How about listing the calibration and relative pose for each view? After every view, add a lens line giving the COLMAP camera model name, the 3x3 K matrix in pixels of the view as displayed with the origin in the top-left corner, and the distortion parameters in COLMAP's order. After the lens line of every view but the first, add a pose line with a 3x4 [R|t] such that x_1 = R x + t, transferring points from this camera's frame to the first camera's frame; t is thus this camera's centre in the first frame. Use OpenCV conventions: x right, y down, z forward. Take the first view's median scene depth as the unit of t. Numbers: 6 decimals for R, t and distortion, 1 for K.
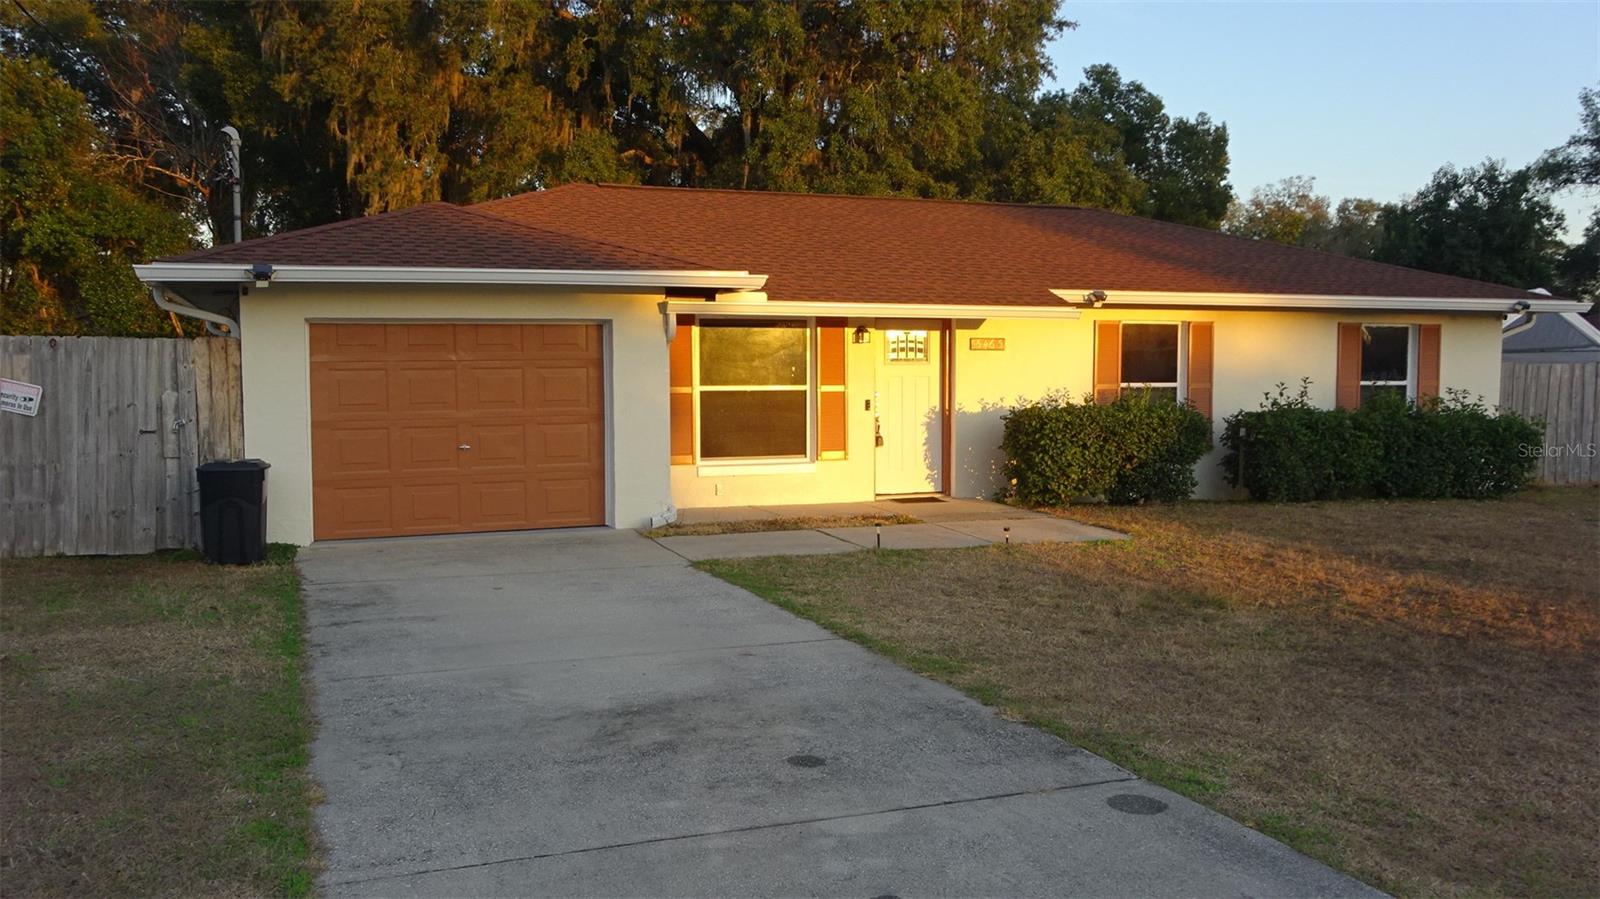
lens RADIAL K [[1347.5, 0, 790.0], [0, 1347.5, 446.1], [0, 0, 1]] dist [-0.006281, -0.004662]
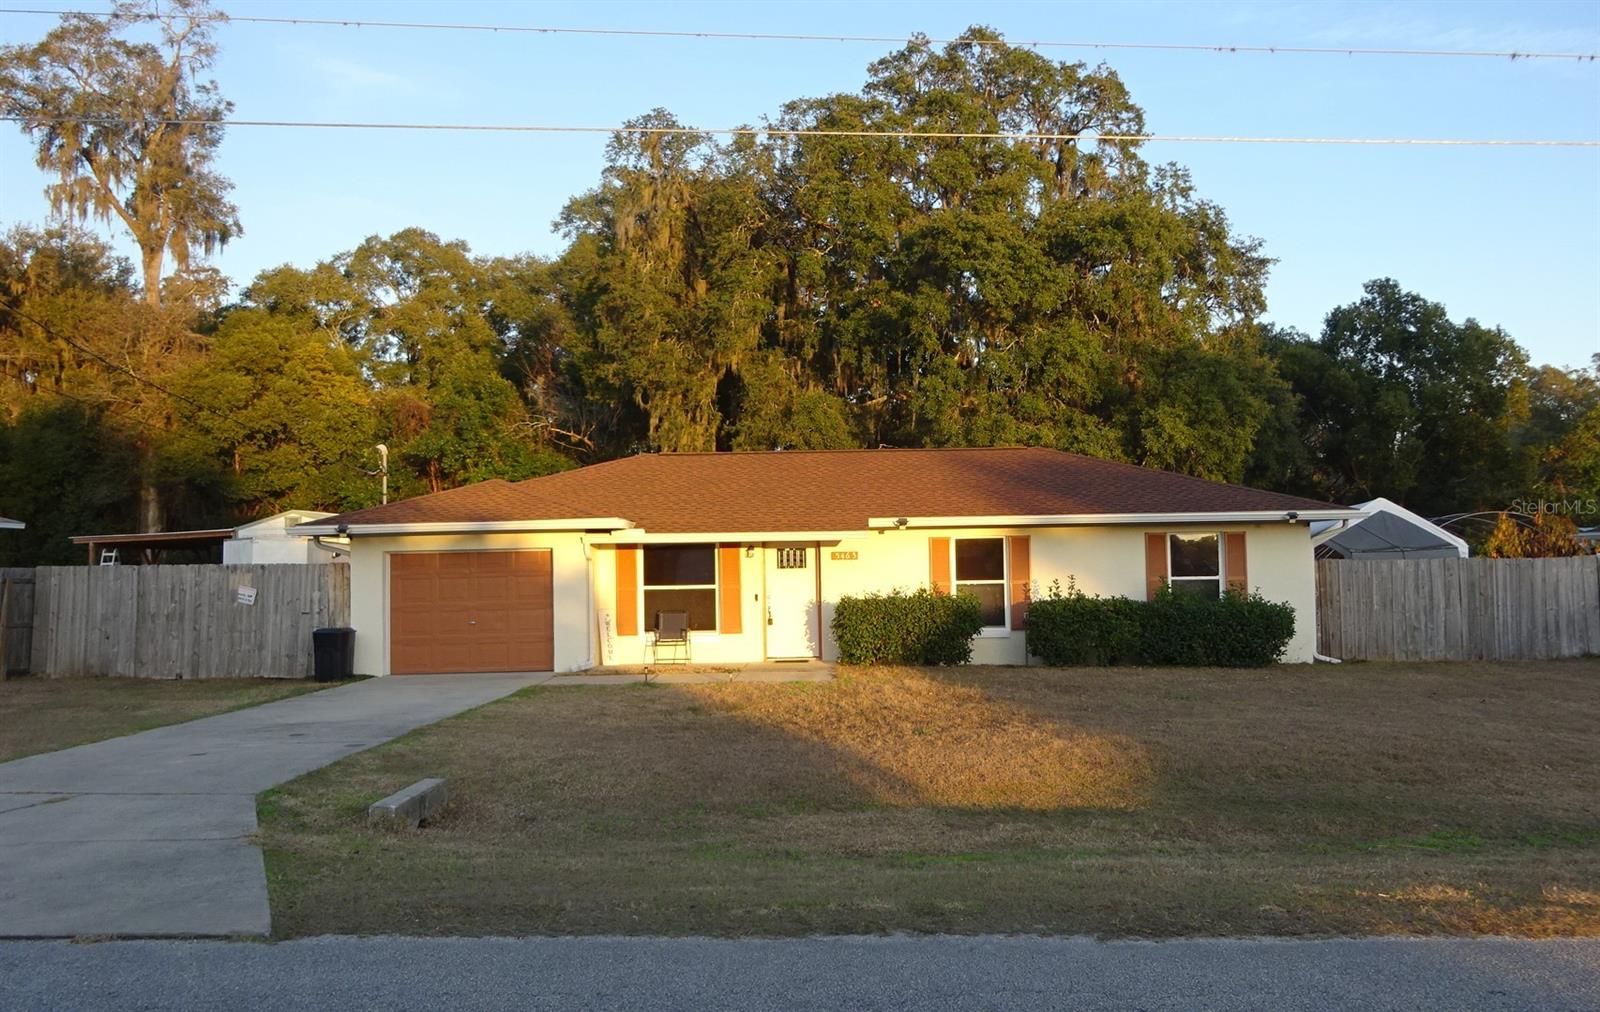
lens RADIAL K [[1325.4, 0, 841.9], [0, 1325.4, 502.5], [0, 0, 1]] dist [-0.024550, 0.013376]
pose [[0.935959, -0.031860, -0.350665, 0.641349], [-0.005908, 0.994337, -0.106111, 0.019624], [0.352059, 0.101387, 0.930470, -0.346859]]
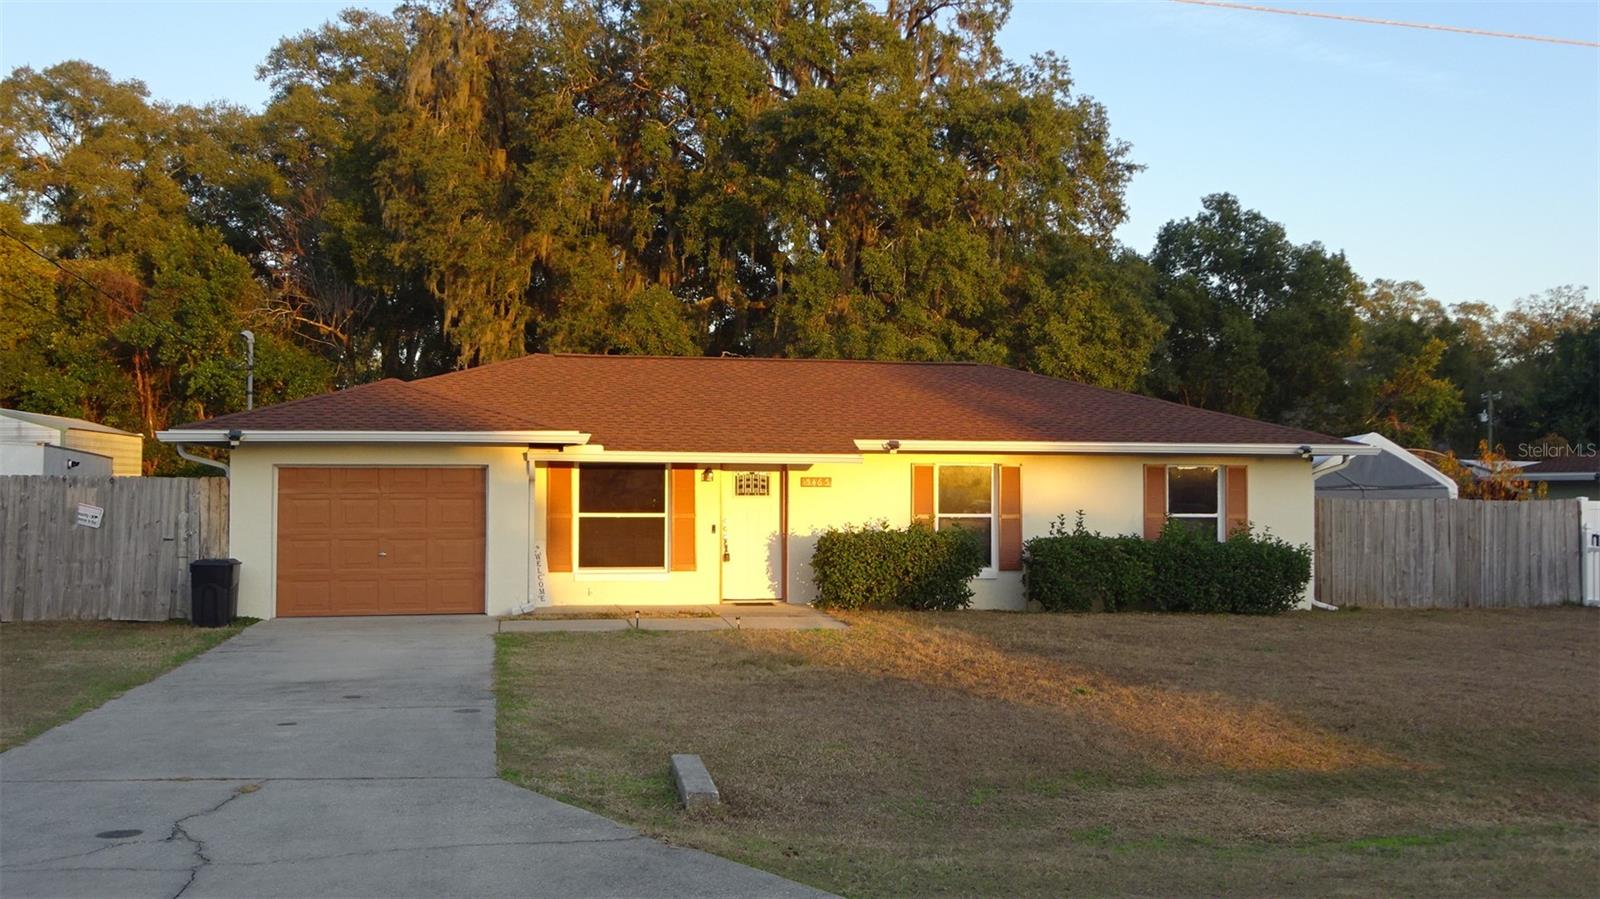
lens RADIAL K [[1498.6, 0, 791.3], [0, 1498.6, 443.5], [0, 0, 1]] dist [-0.017483, 0.000000]
pose [[0.985559, 0.000651, -0.169329, 0.356031], [-0.016360, 0.995681, -0.091393, 0.017160], [0.168538, 0.092843, 0.981313, -0.384702]]
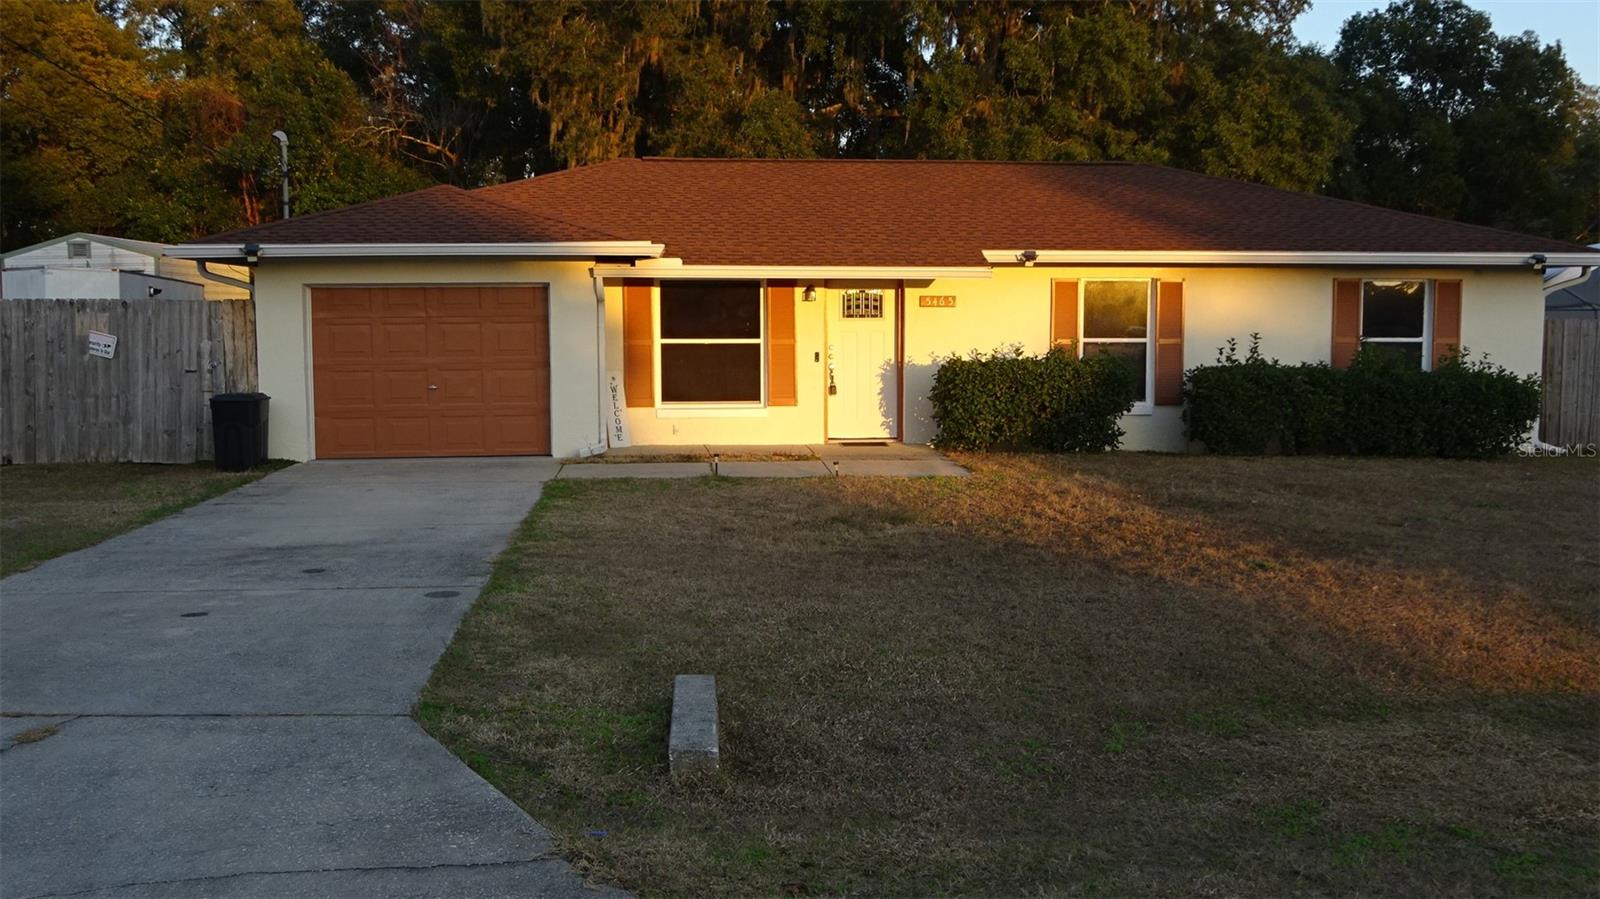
lens RADIAL K [[1498.6, 0, 789.1], [0, 1498.6, 458.1], [0, 0, 1]] dist [-0.017483, 0.000000]
pose [[0.963316, 0.025170, -0.267187, 0.349139], [-0.016933, 0.999309, 0.033089, 0.011702], [0.267835, -0.027351, 0.963077, -0.186251]]
